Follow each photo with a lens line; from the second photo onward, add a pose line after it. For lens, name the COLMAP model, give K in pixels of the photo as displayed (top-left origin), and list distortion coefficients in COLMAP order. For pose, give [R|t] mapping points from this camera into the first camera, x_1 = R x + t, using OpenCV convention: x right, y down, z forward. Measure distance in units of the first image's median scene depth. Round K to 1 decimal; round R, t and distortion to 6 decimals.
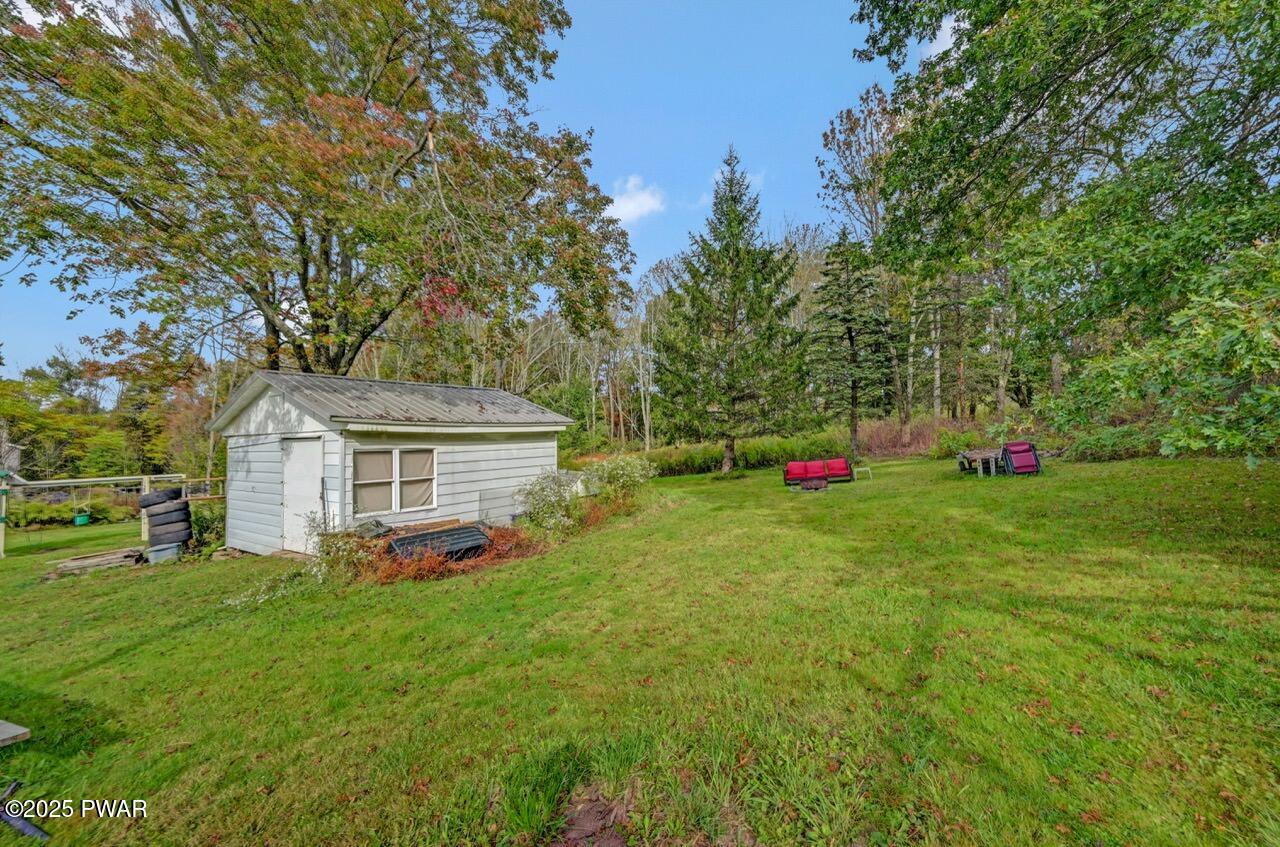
lens RADIAL K [[502.4, 0, 638.8], [0, 502.4, 429.3], [0, 0, 1]] dist [-0.000893, -0.000547]
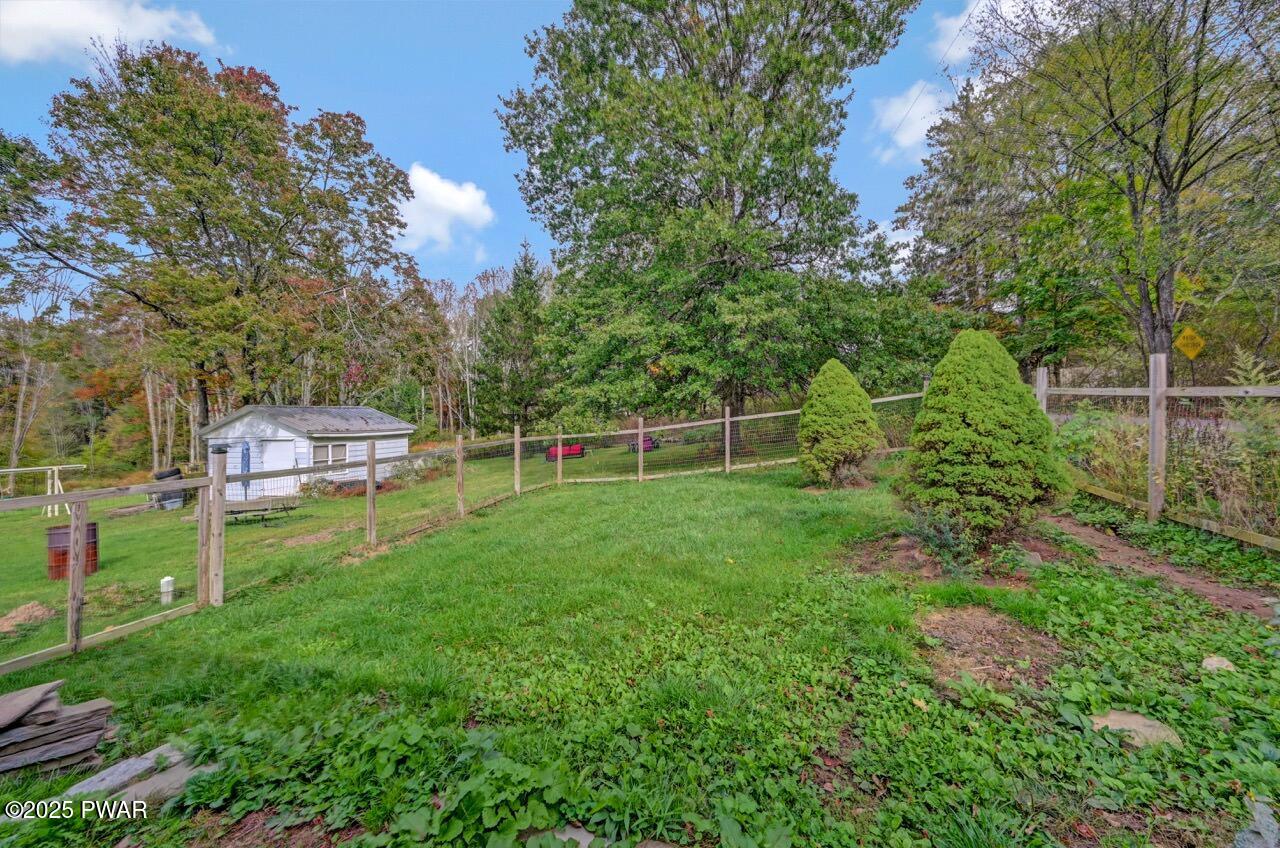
lens RADIAL K [[502.4, 0, 635.4], [0, 502.4, 420.2], [0, 0, 1]] dist [-0.000893, -0.000547]
pose [[0.950688, -0.002376, 0.310139, 0.062503], [-0.000749, 0.999950, 0.009959, -0.064265], [-0.310147, -0.009700, 0.950639, -1.057652]]
